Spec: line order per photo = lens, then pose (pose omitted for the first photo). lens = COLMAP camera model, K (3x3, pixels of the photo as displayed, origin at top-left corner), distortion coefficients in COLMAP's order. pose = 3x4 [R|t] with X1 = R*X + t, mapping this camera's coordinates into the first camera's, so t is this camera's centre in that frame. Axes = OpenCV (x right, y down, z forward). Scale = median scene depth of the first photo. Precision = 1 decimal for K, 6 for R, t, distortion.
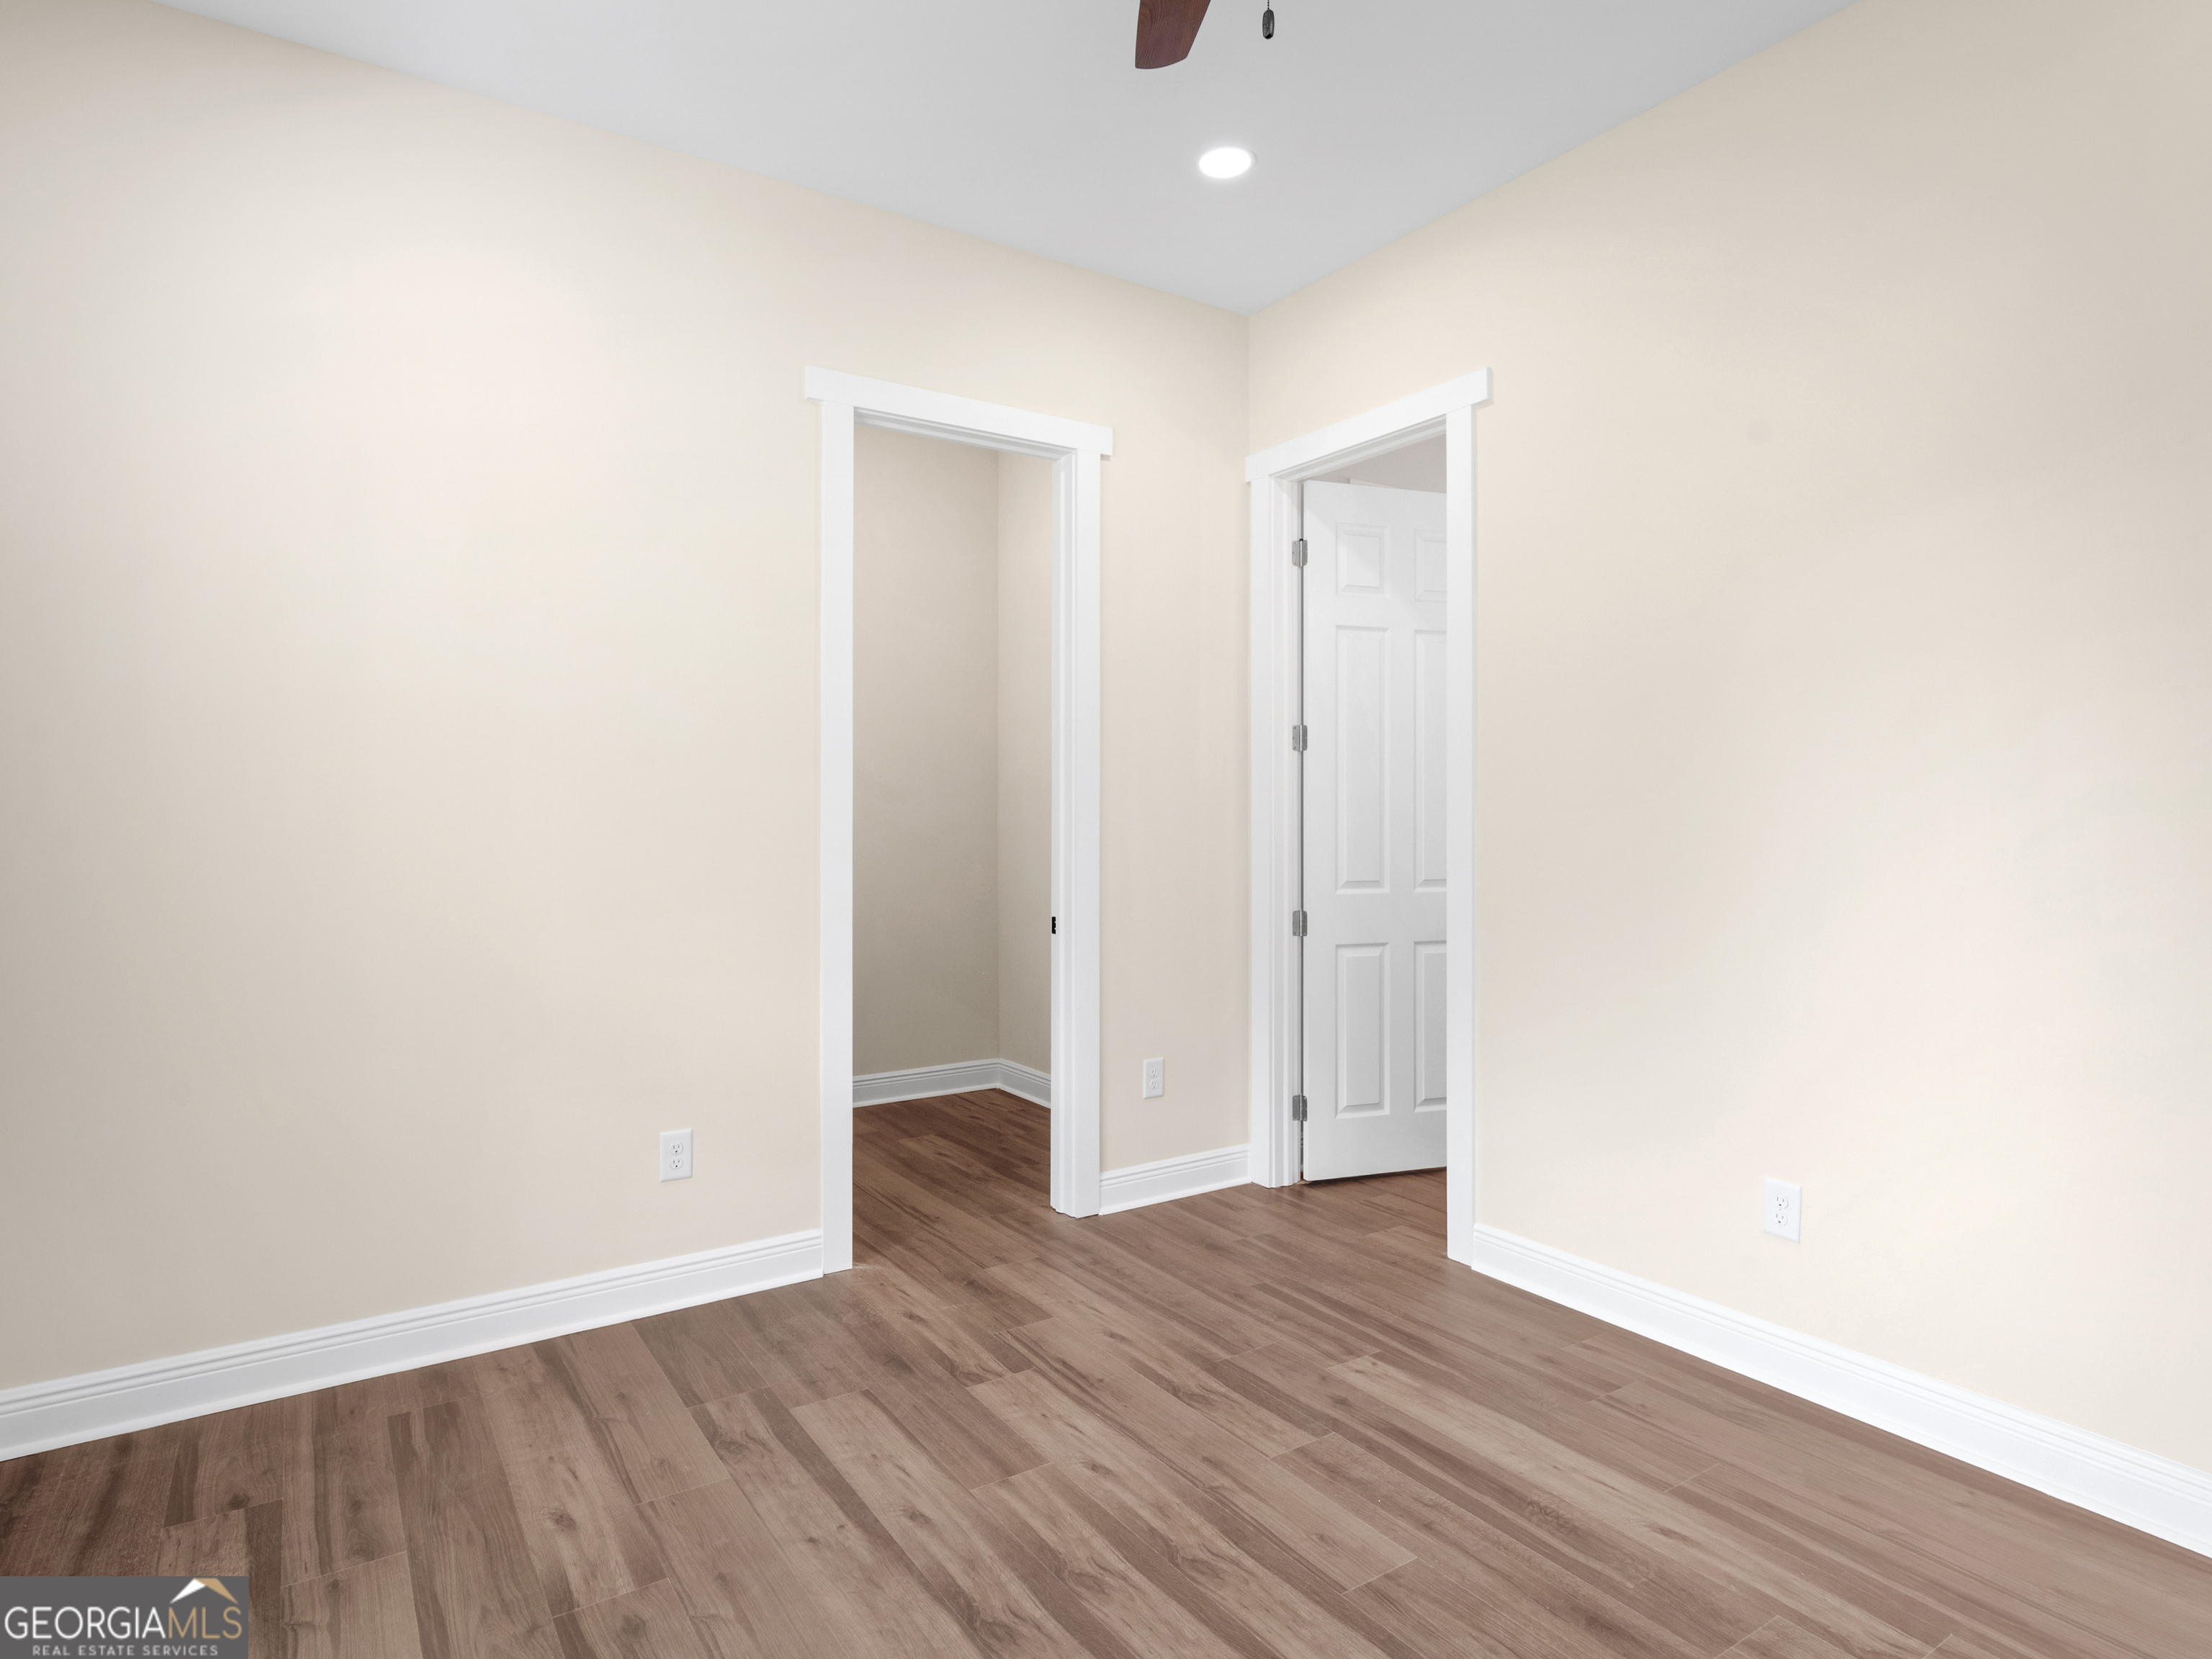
lens RADIAL K [[1198.0, 0, 1081.5], [0, 1198.0, 821.3], [0, 0, 1]] dist [0.001799, 0.000042]
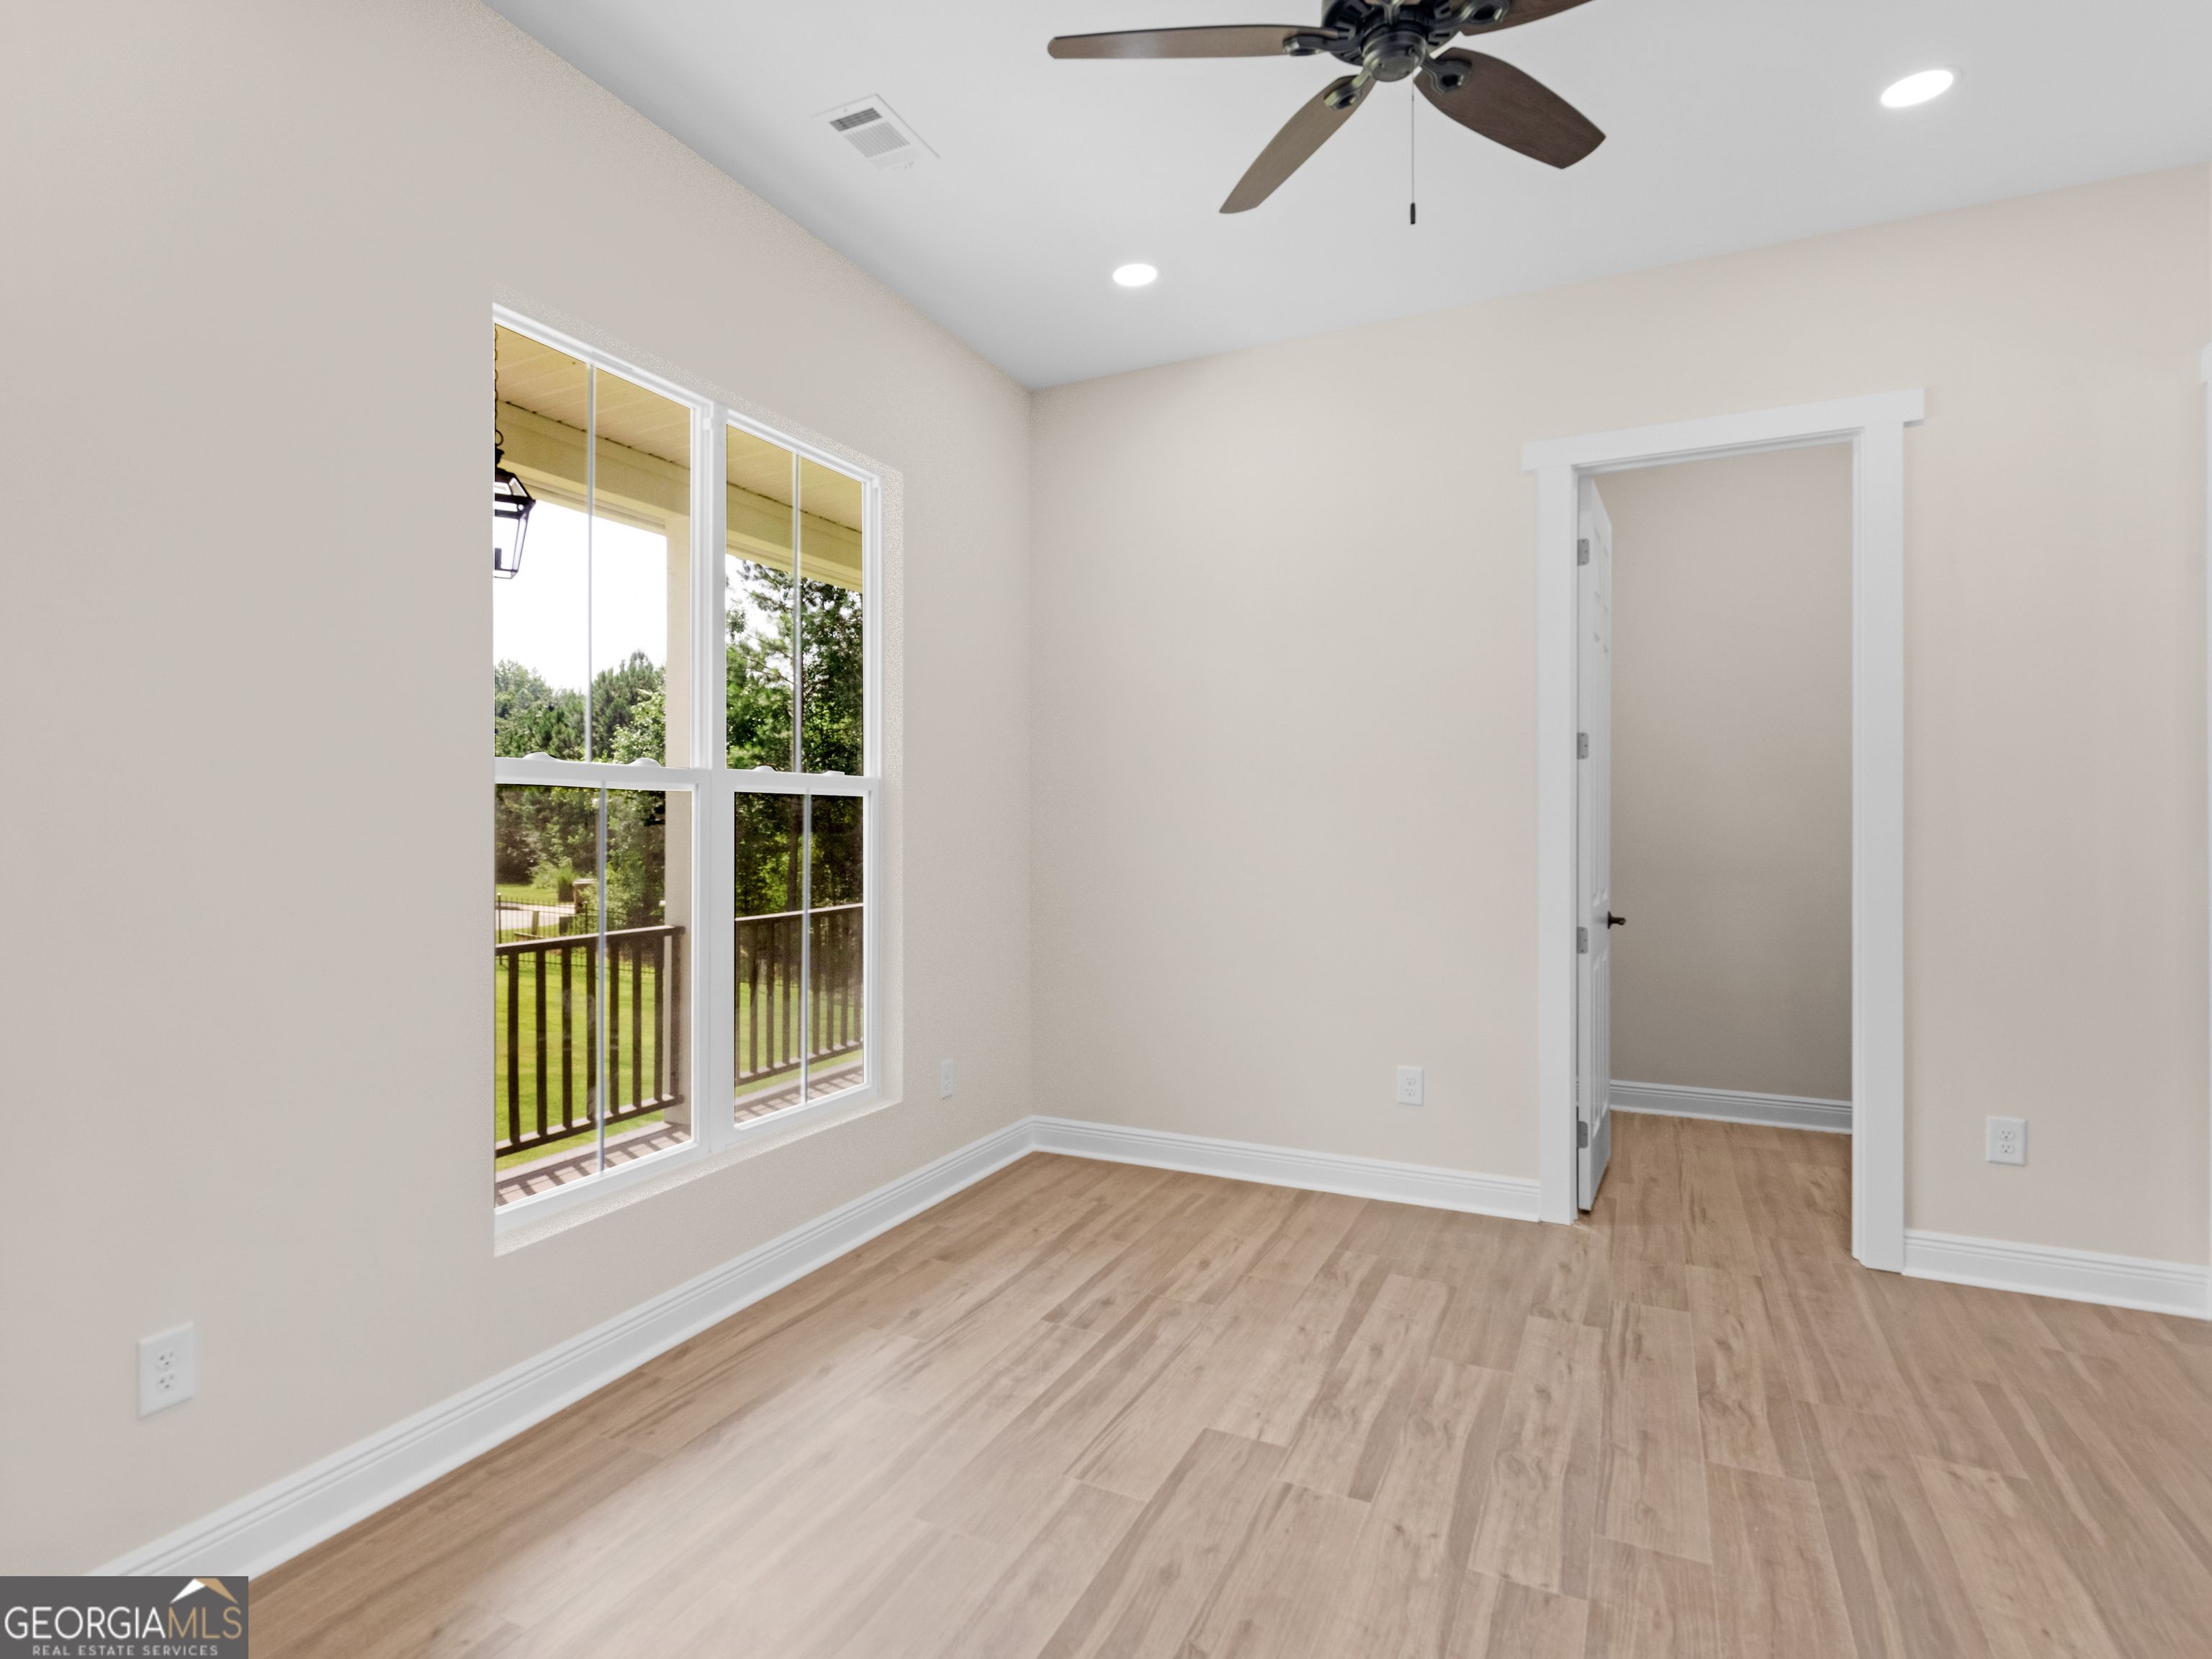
lens RADIAL K [[1198.0, 0, 1075.3], [0, 1198.0, 819.0], [0, 0, 1]] dist [0.001799, 0.000042]
pose [[0.518713, -0.001695, -0.854947, 0.715721], [-0.006671, 0.999960, -0.006030, -0.000809], [0.854923, 0.008831, 0.518681, 0.013400]]
